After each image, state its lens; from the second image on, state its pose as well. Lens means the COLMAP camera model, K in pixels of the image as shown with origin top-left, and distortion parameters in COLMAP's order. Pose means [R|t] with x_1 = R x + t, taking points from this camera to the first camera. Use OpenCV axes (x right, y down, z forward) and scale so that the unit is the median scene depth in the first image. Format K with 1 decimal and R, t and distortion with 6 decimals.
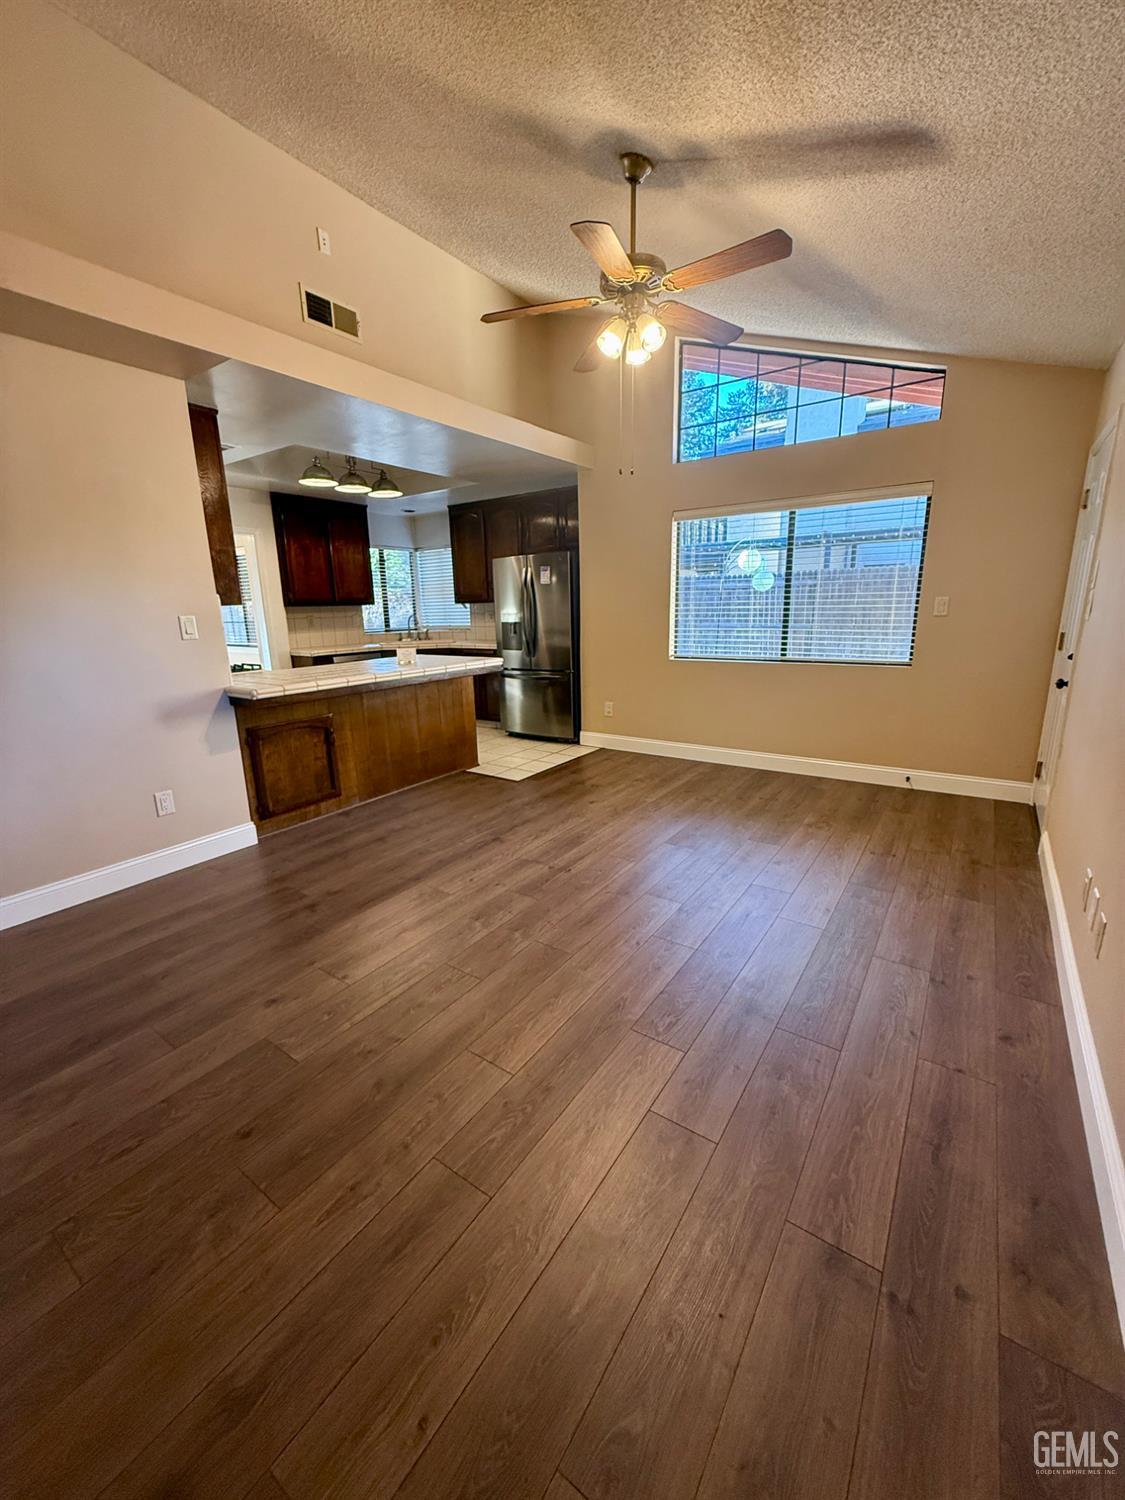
lens RADIAL K [[596.4, 0, 558.1], [0, 596.4, 751.3], [0, 0, 1]] dist [0.001957, 0.000836]
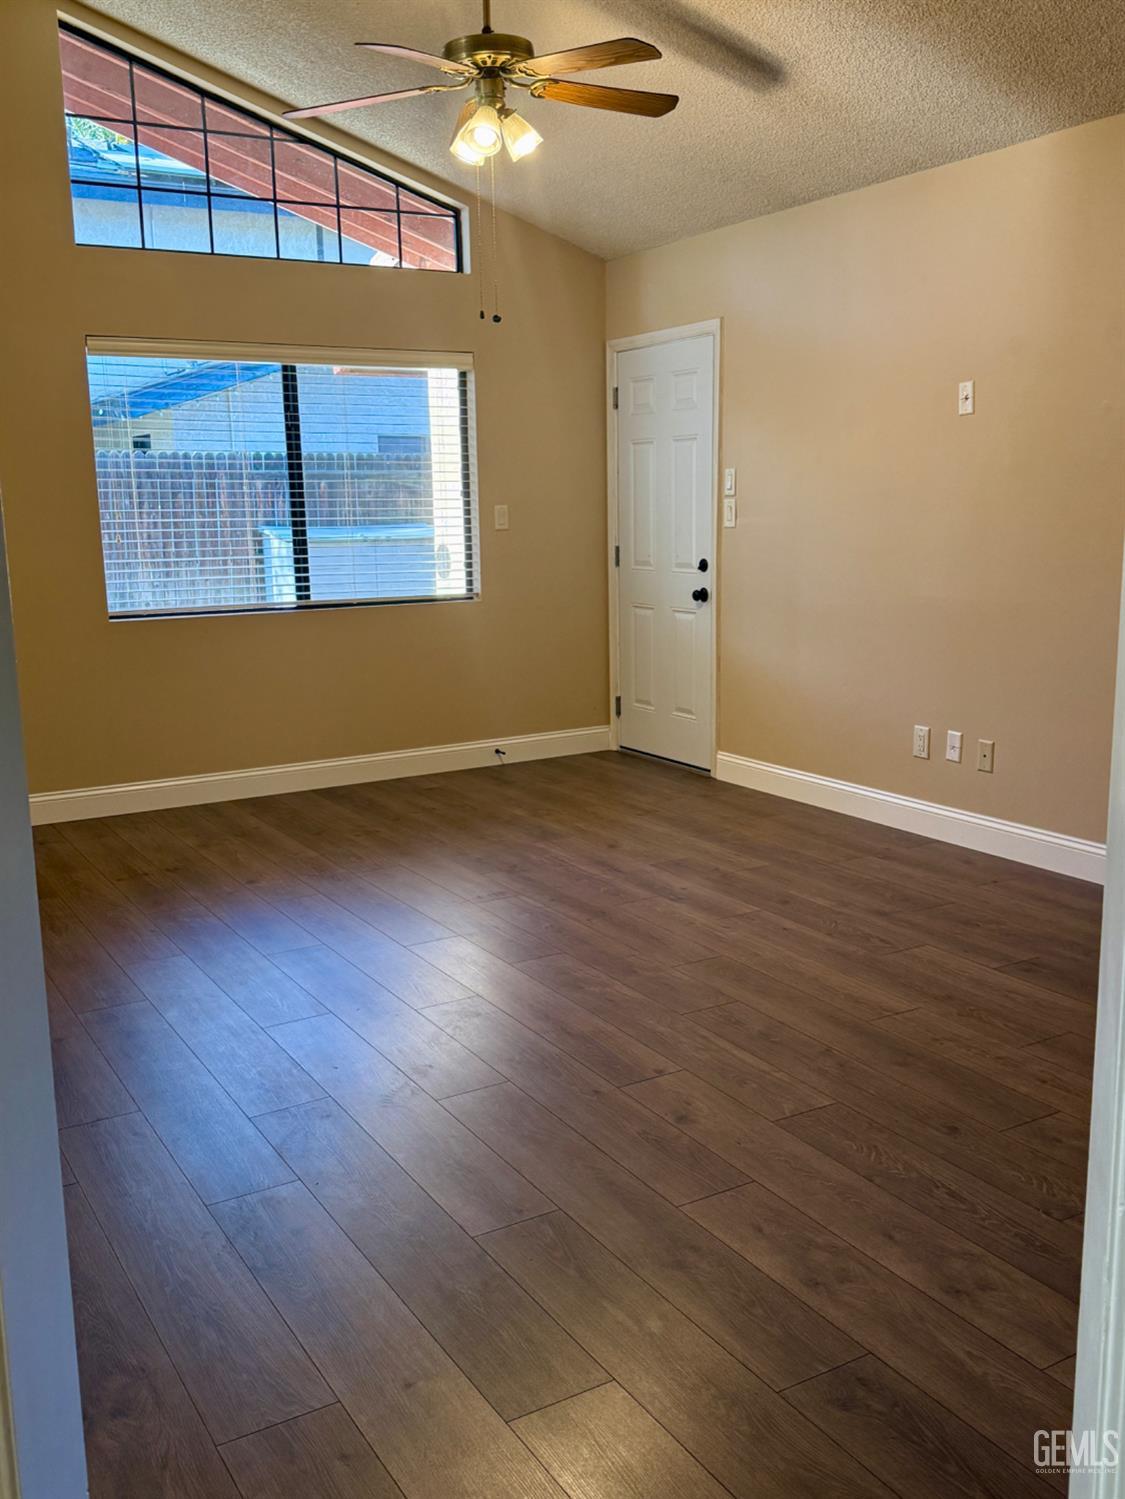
lens RADIAL K [[1381.5, 0, 560.7], [0, 1381.5, 745.6], [0, 0, 1]] dist [0.089419, 0.000000]
pose [[0.410382, -0.147304, 0.899938, -1.021278], [0.228133, 0.972071, 0.055080, -0.040907], [-0.882917, 0.182702, 0.432525, 0.234817]]
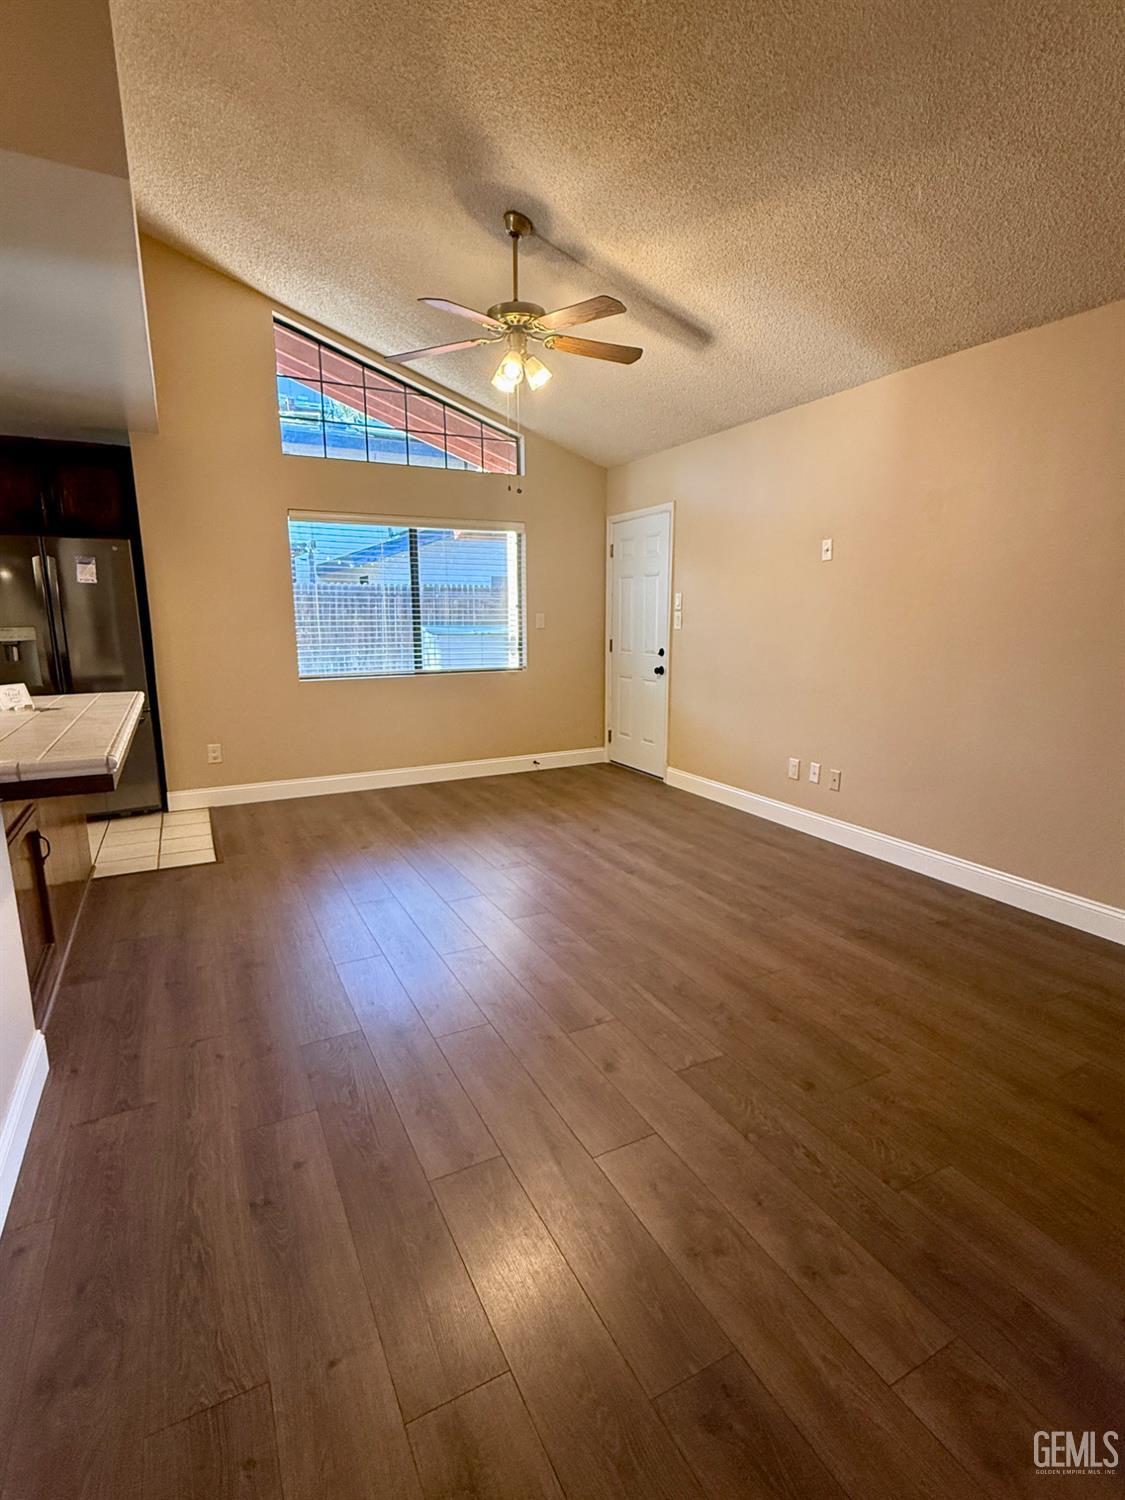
lens RADIAL K [[728.7, 0, 559.5], [0, 728.7, 751.9], [0, 0, 1]] dist [0.005317, 0.003935]
pose [[0.461656, -0.145802, 0.874995, -0.772664], [0.206012, 0.977052, 0.054114, -0.050171], [-0.862805, 0.155277, 0.481099, 0.282639]]
